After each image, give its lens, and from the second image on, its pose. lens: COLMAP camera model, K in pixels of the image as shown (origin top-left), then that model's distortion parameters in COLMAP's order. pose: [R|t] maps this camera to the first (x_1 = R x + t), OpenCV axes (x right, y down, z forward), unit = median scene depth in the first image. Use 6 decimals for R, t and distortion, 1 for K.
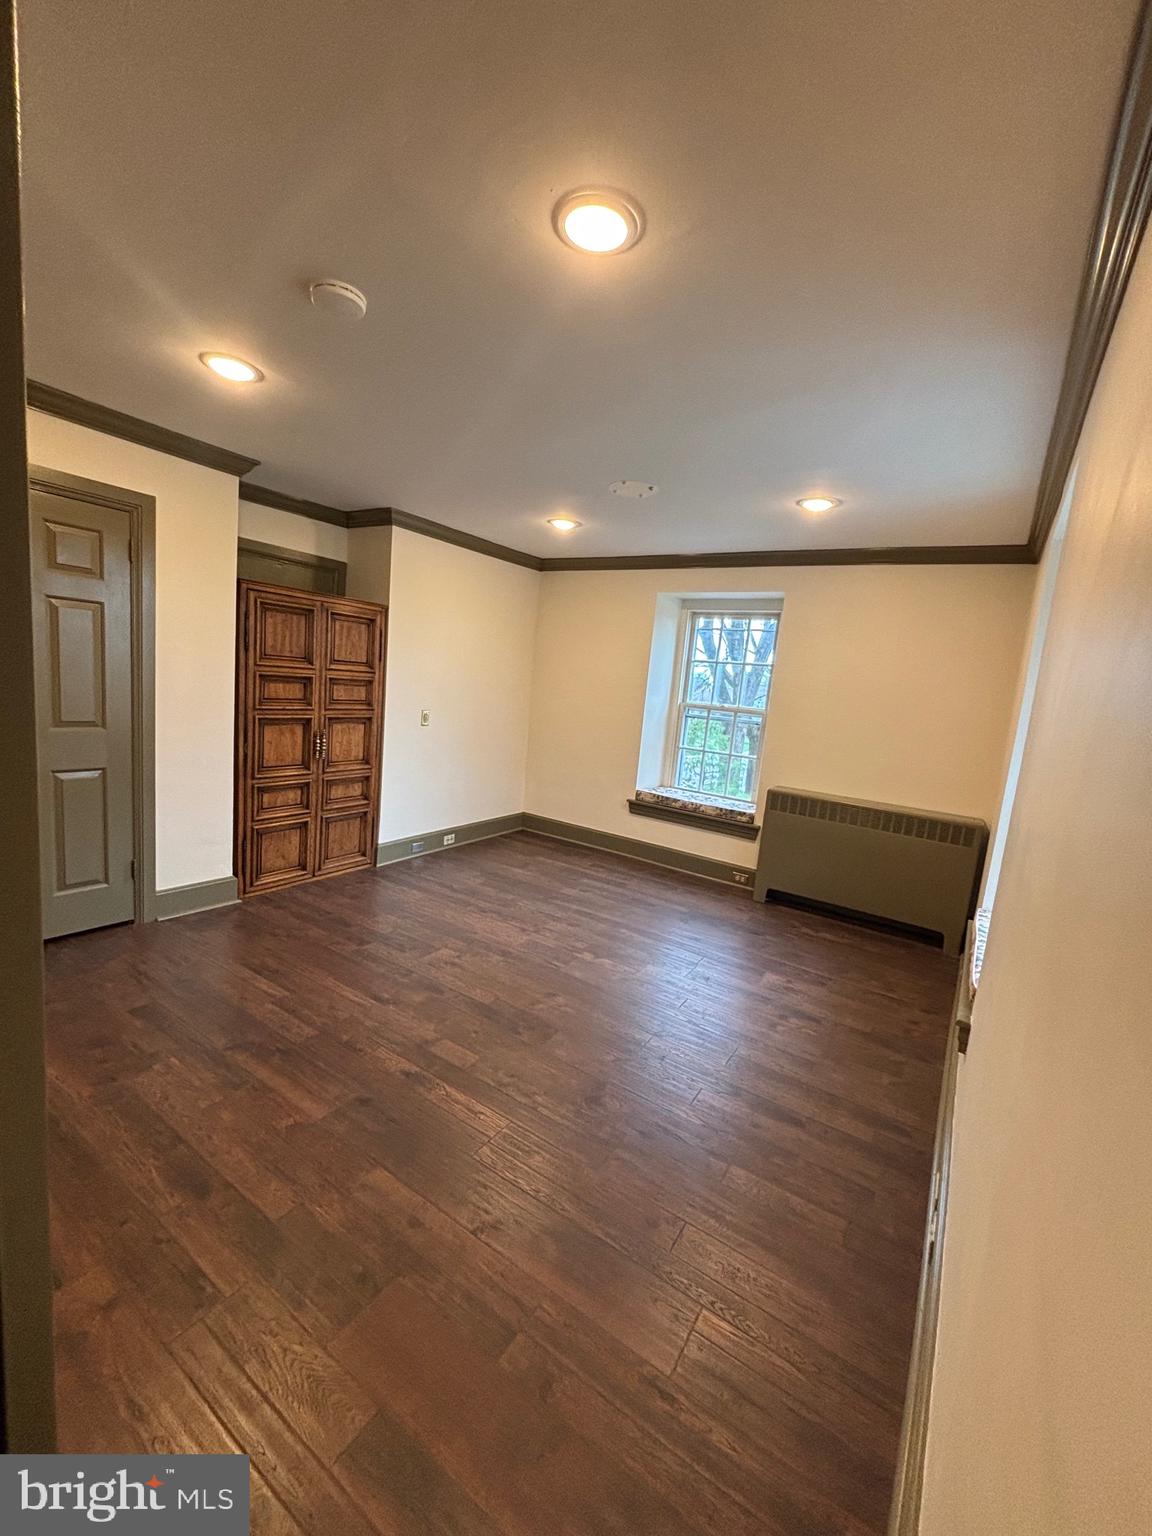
lens RADIAL K [[622.4, 0, 586.5], [0, 622.4, 770.2], [0, 0, 1]] dist [0.000388, -0.000173]
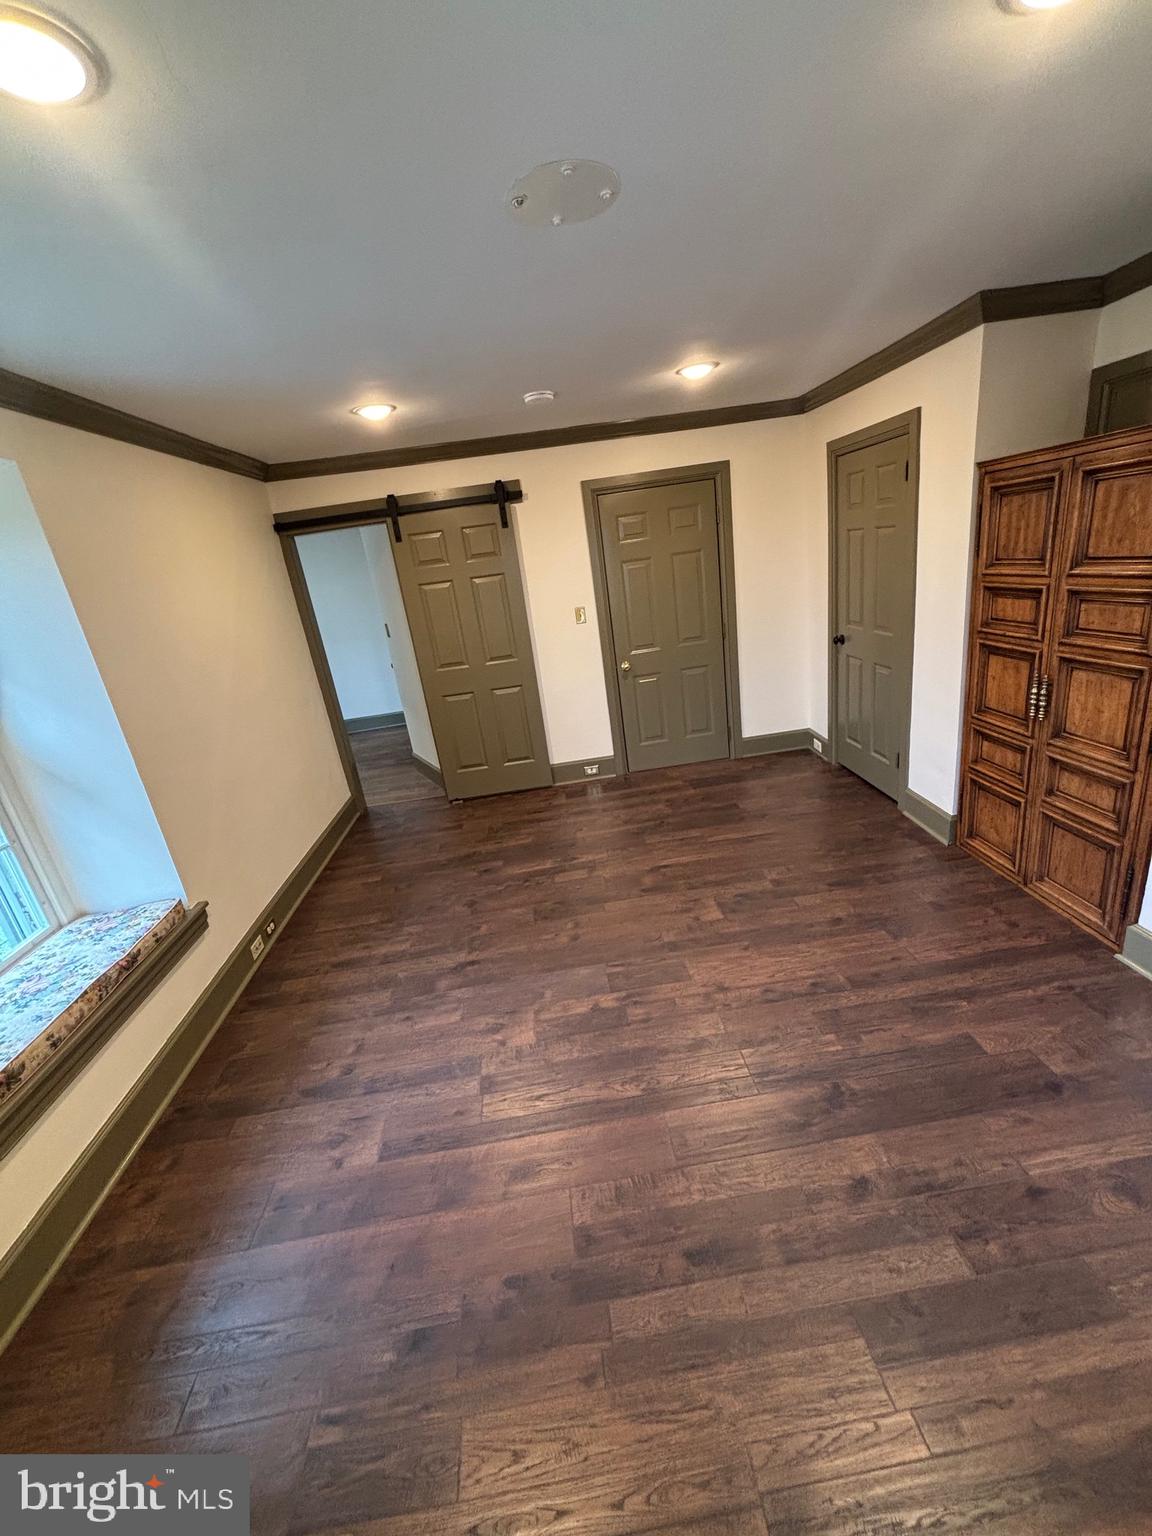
lens RADIAL K [[622.4, 0, 586.5], [0, 622.4, 770.2], [0, 0, 1]] dist [0.000388, -0.000173]
pose [[-0.797421, 0.213728, -0.564305, 0.336427], [-0.023407, 0.923513, 0.382853, -0.214955], [0.602969, 0.318503, -0.731426, 1.263242]]
